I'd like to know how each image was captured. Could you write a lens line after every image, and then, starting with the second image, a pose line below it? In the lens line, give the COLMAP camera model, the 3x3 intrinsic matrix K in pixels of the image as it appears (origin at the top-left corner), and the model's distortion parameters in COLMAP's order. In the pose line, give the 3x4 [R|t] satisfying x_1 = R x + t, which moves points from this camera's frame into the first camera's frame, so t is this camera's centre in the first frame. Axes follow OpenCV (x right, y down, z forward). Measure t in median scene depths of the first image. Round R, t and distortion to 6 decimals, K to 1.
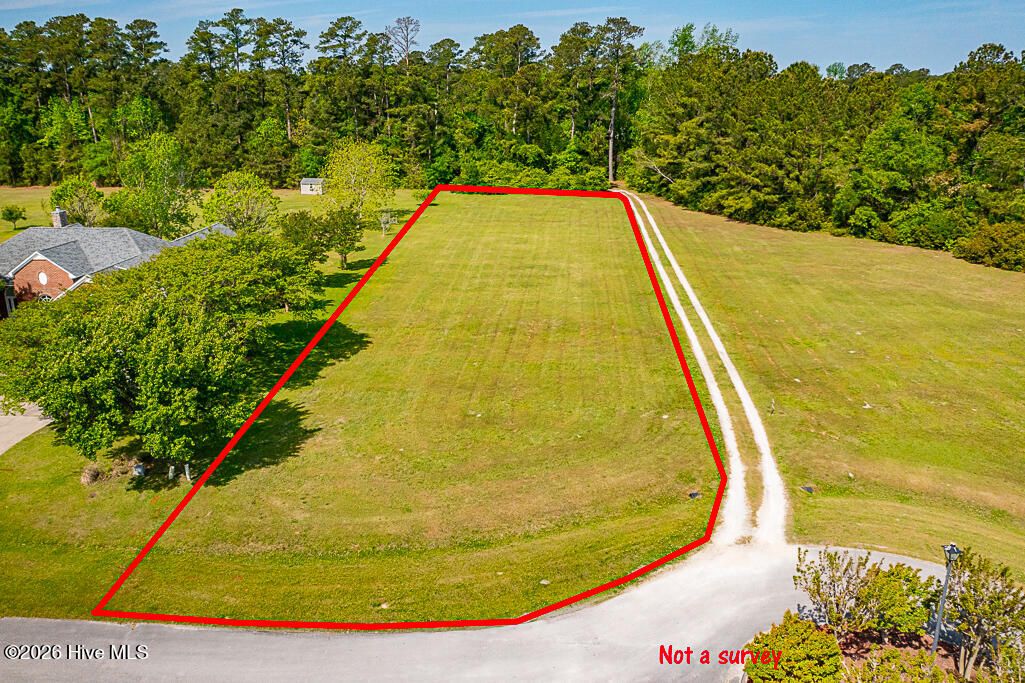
lens RADIAL K [[810.9, 0, 512.5], [0, 810.9, 341.5], [0, 0, 1]] dist [-0.028373, -0.005331]
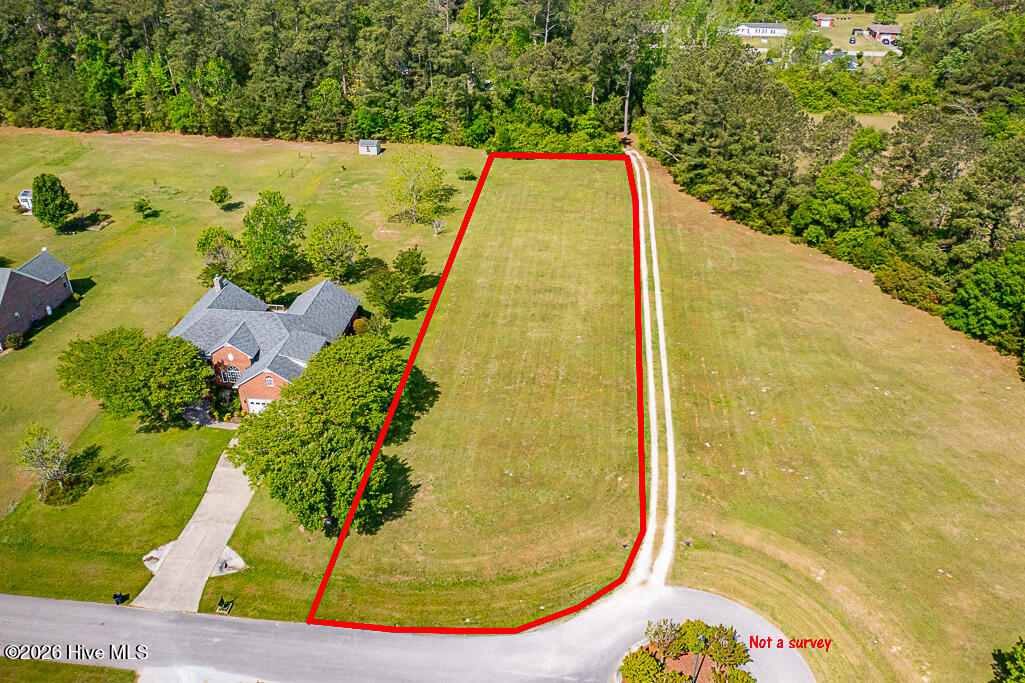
lens RADIAL K [[803.1, 0, 512.5], [0, 803.1, 341.5], [0, 0, 1]] dist [-0.028806, 0.005802]
pose [[0.999323, 0.019349, -0.031283, 0.005271], [-0.011791, 0.974097, 0.225823, -0.309232], [0.034843, -0.225301, 0.973666, -0.320479]]
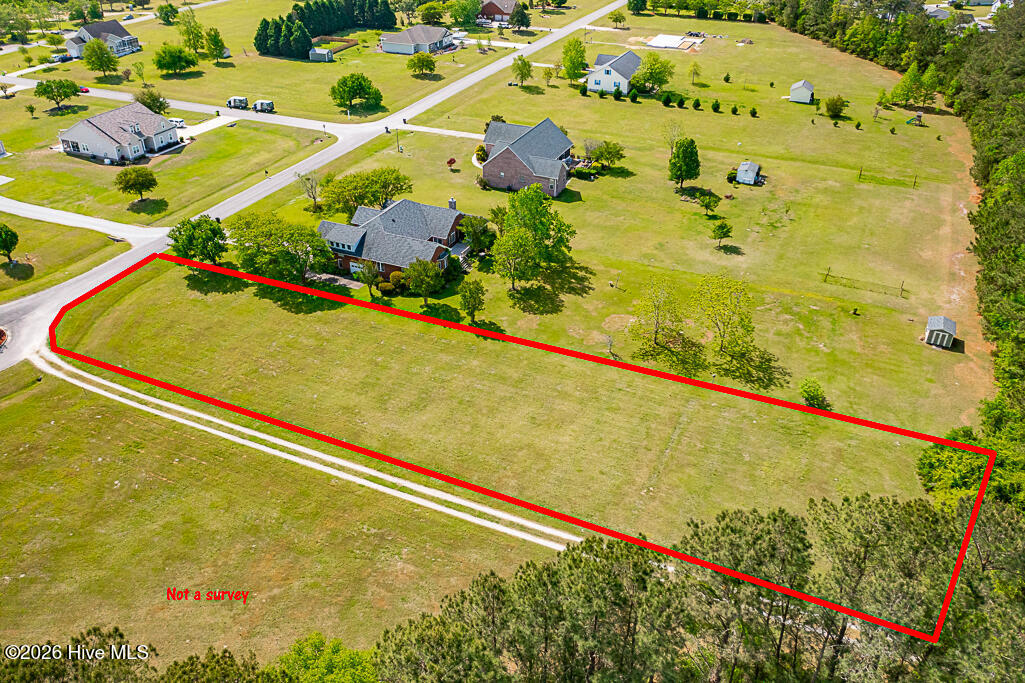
lens RADIAL K [[803.1, 0, 512.5], [0, 803.1, 341.5], [0, 0, 1]] dist [-0.028806, 0.005802]
pose [[-0.345433, 0.496293, -0.796473, 0.837438], [-0.292206, 0.749643, 0.593844, -0.863683], [0.891791, 0.437867, -0.113932, 1.192301]]
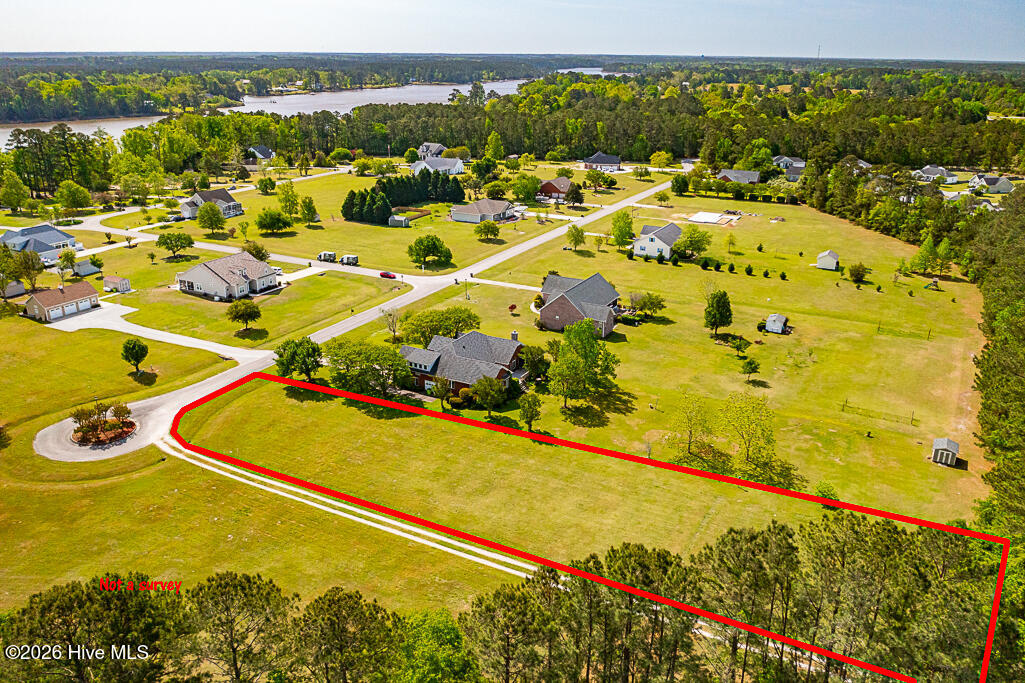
lens RADIAL K [[803.1, 0, 512.5], [0, 803.1, 341.5], [0, 0, 1]] dist [-0.028806, 0.005802]
pose [[-0.407486, 0.303878, -0.861170, 1.064829], [-0.292352, 0.849975, 0.438262, -0.886750], [0.865150, 0.430350, -0.257514, 1.260142]]
